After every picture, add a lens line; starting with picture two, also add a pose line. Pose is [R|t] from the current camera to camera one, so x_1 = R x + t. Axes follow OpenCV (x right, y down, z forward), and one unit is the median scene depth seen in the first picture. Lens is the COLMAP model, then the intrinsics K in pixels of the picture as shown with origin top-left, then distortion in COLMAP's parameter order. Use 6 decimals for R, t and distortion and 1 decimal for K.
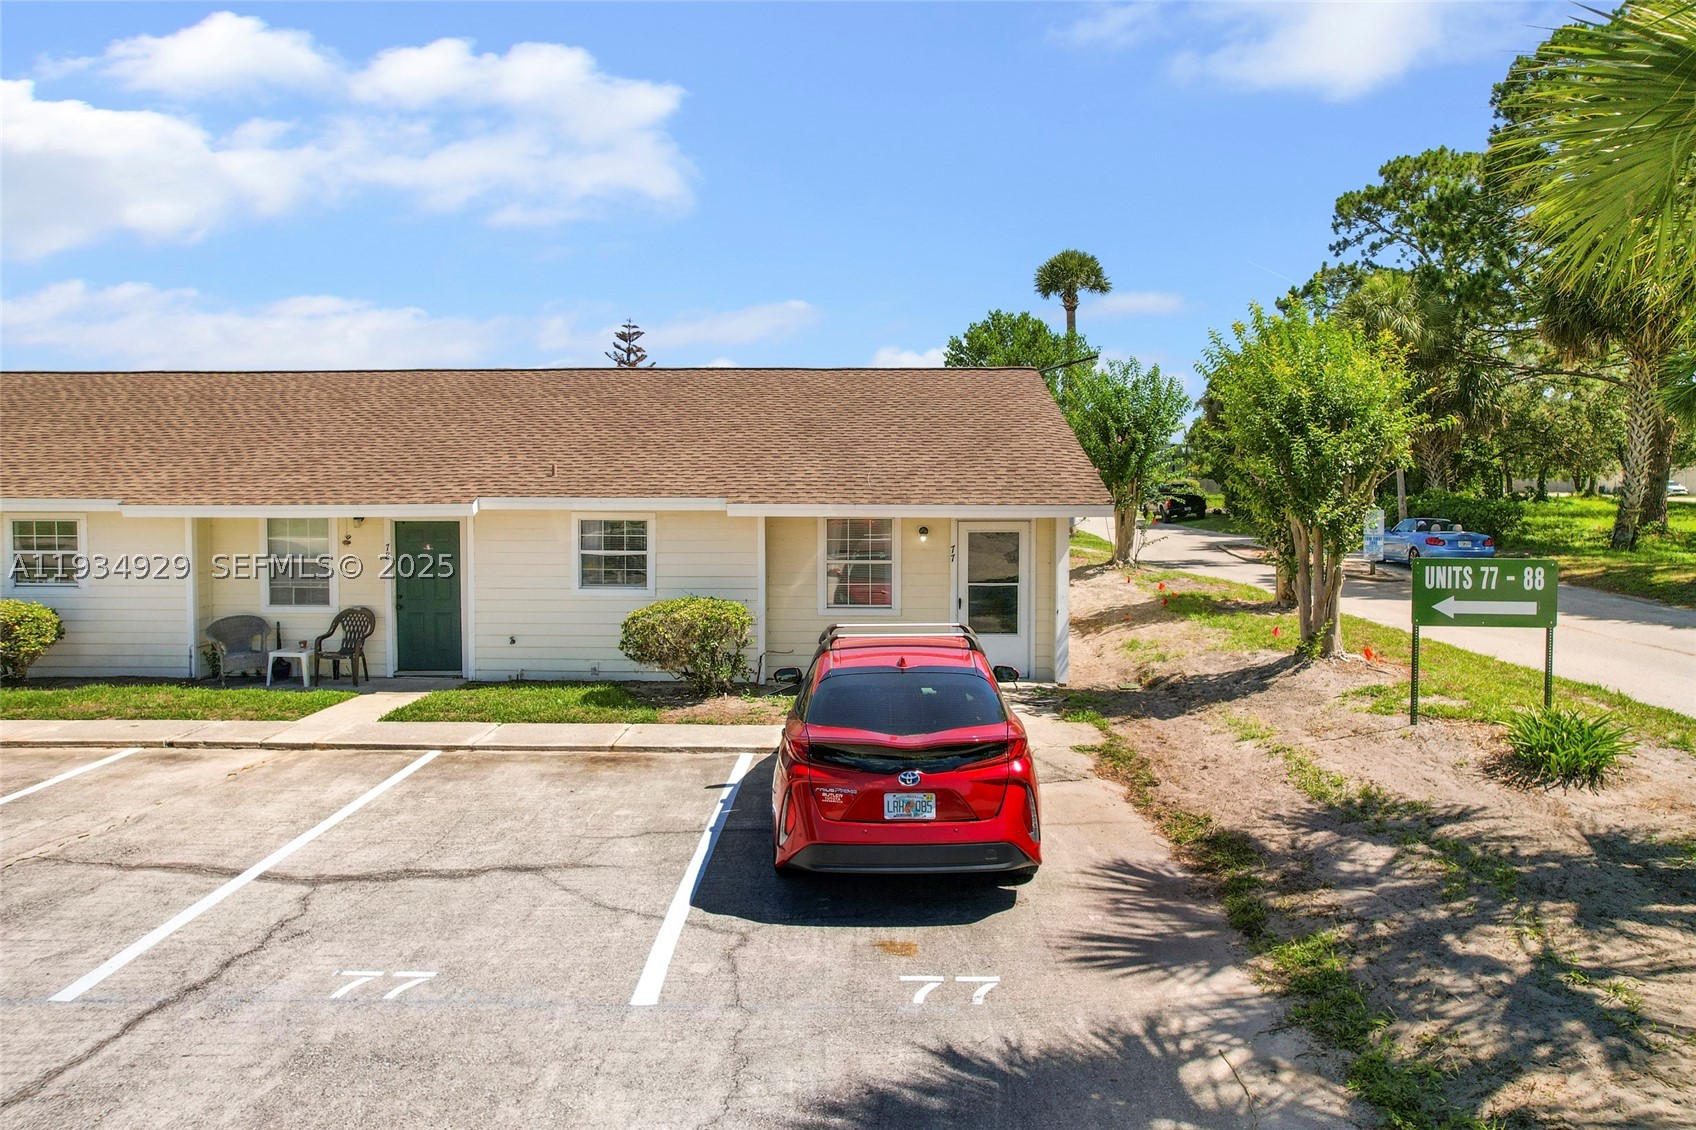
lens RADIAL K [[1093.7, 0, 856.6], [0, 1093.7, 512.3], [0, 0, 1]] dist [-0.062071, 0.054387]
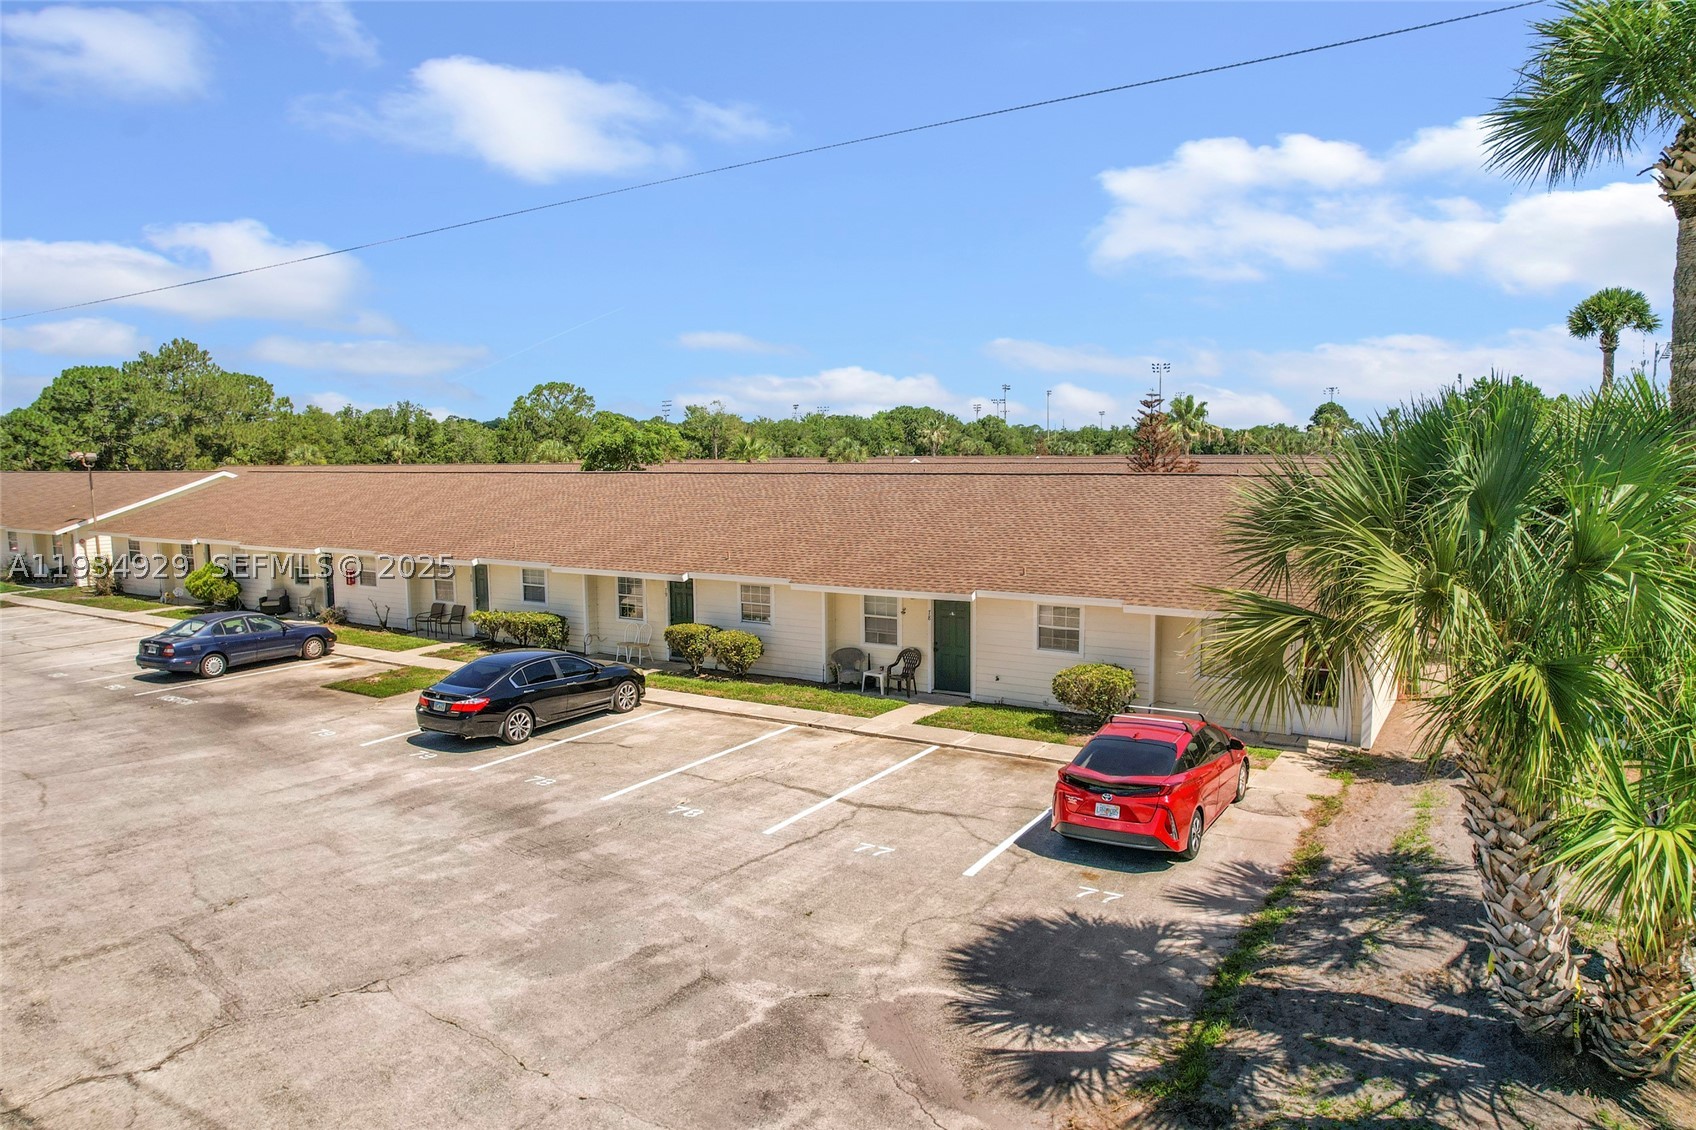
lens RADIAL K [[1093.7, 0, 856.6], [0, 1093.7, 512.3], [0, 0, 1]] dist [-0.062071, 0.054387]
pose [[0.854088, 0.015818, -0.519888, 0.449506], [-0.005543, 0.999758, 0.021312, -0.212580], [0.520099, -0.015320, 0.853969, -0.626819]]
